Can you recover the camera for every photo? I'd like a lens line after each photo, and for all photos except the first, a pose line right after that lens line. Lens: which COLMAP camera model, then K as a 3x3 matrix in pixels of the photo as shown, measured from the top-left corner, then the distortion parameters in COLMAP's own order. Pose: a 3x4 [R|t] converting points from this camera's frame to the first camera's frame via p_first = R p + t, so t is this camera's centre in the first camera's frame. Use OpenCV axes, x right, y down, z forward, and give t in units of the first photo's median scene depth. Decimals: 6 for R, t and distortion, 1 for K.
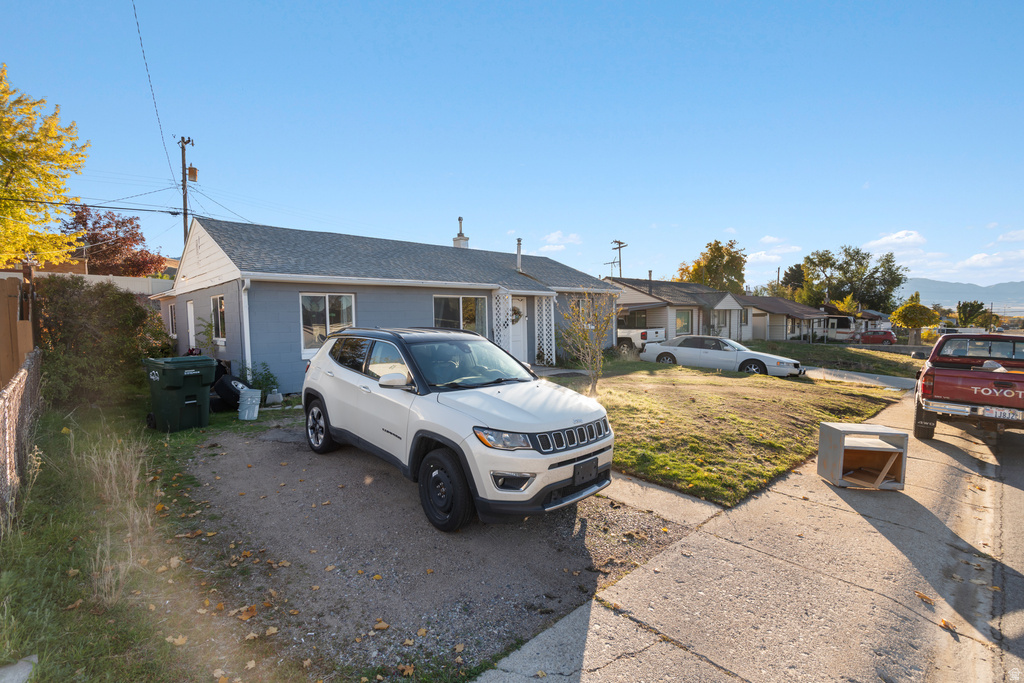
lens RADIAL K [[462.3, 0, 516.5], [0, 462.3, 337.1], [0, 0, 1]] dist [0.009935, -0.000382]
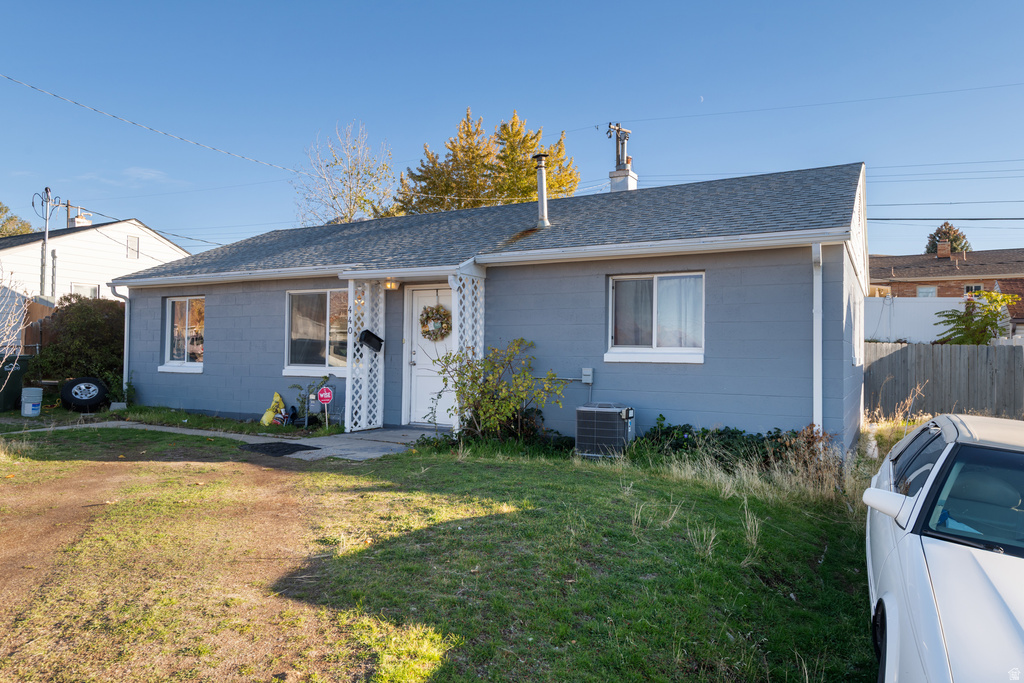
lens RADIAL K [[689.5, 0, 514.6], [0, 689.5, 340.1], [0, 0, 1]] dist [0.036553, -0.050684]
pose [[0.298907, -0.003611, -0.954275, 0.682383], [-0.062645, 0.997762, -0.023397, -0.016745], [0.952224, 0.066774, 0.298011, 0.841898]]
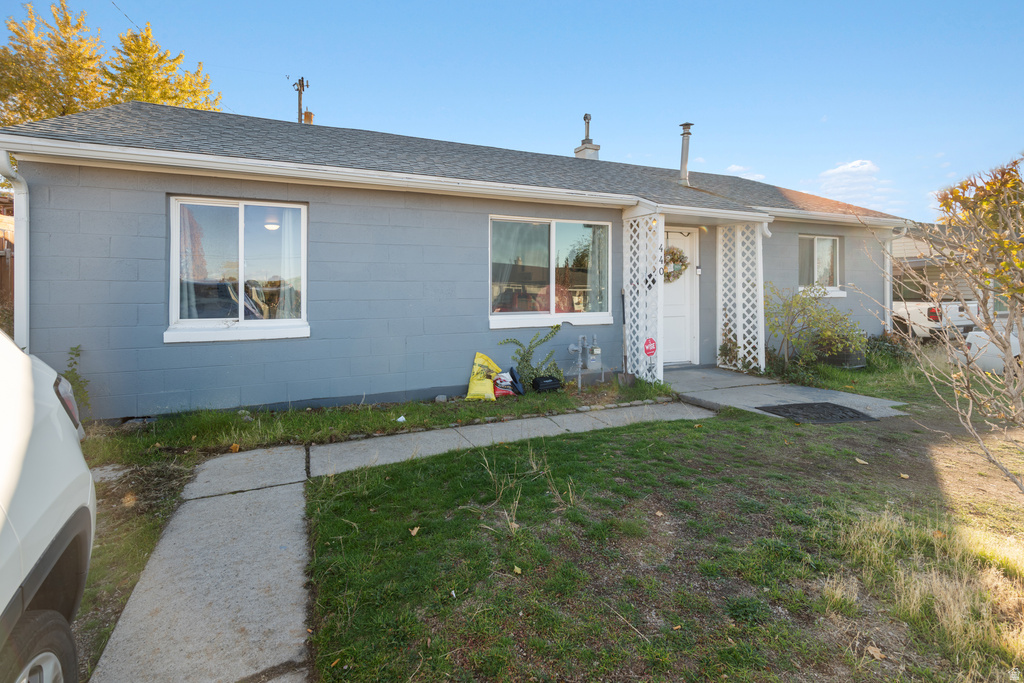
lens RADIAL K [[486.1, 0, 514.6], [0, 486.1, 282.8], [0, 0, 1]] dist [0.019083, -0.000447]
pose [[0.943525, 0.012427, -0.331067, 0.008802], [-0.028778, 0.998593, -0.044535, 0.000398], [0.330048, 0.051547, 0.942556, 0.446664]]
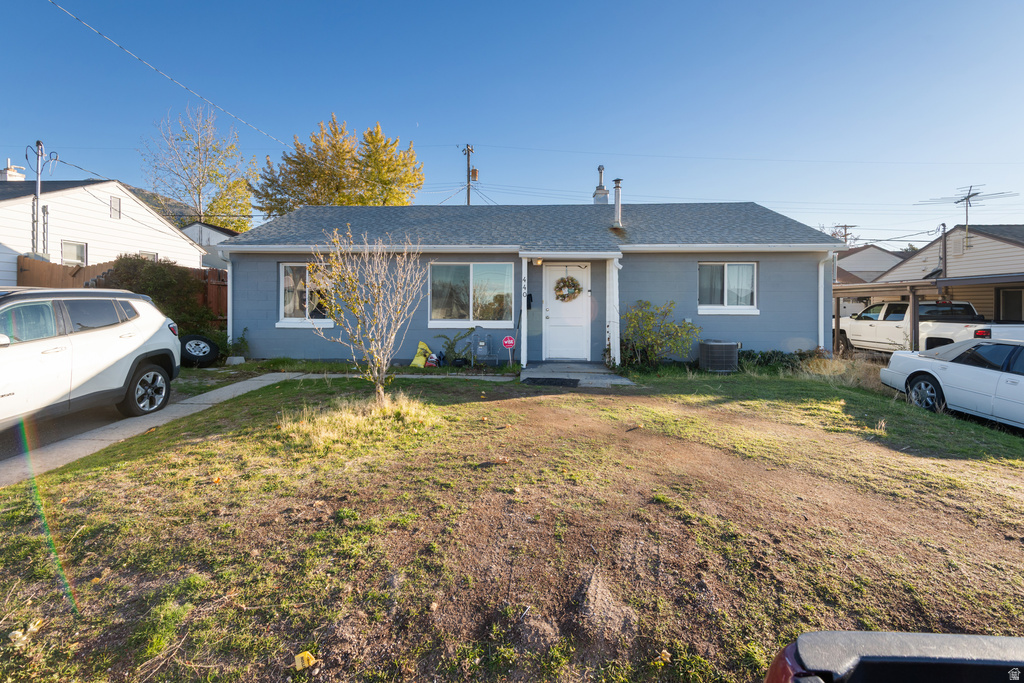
lens RADIAL K [[488.5, 0, 509.8], [0, 488.5, 302.5], [0, 0, 1]] dist [0.027044, -0.000120]
pose [[0.693885, 0.012905, -0.719971, 0.451611], [-0.047458, 0.998485, -0.027840, -0.001831], [0.718521, 0.053486, 0.693446, 0.416109]]
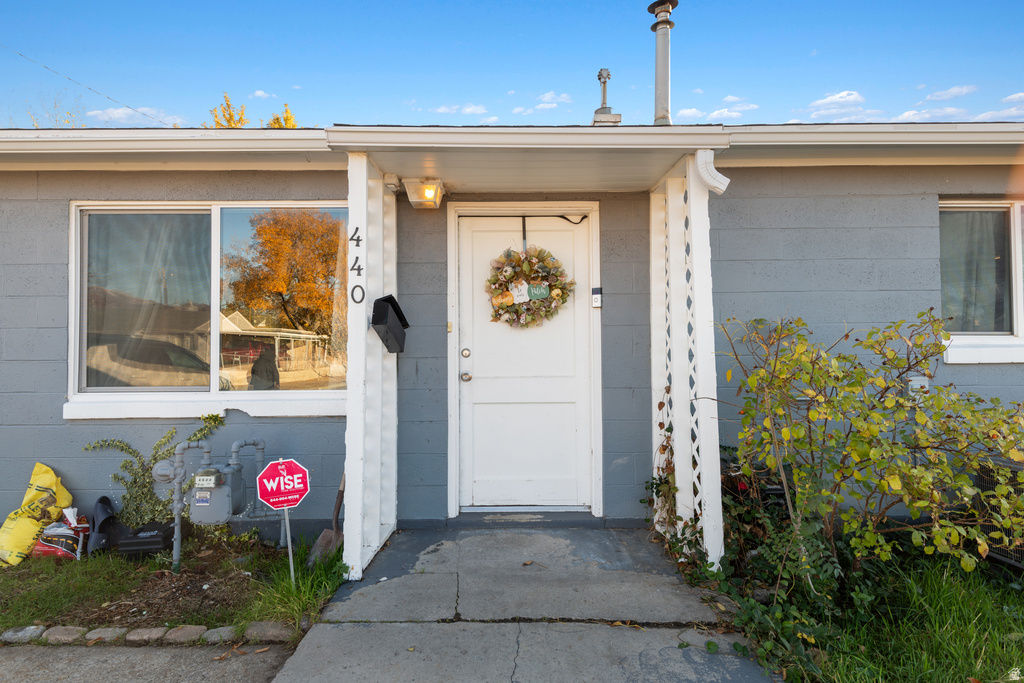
lens RADIAL K [[545.9, 0, 511.9], [0, 545.9, 344.0], [0, 0, 1]] dist [0.011908, 0.000139]
pose [[0.726533, -0.011123, -0.687041, 0.162836], [-0.035780, 0.997900, -0.053992, -0.005353], [0.686199, 0.063809, 0.724610, 0.785890]]
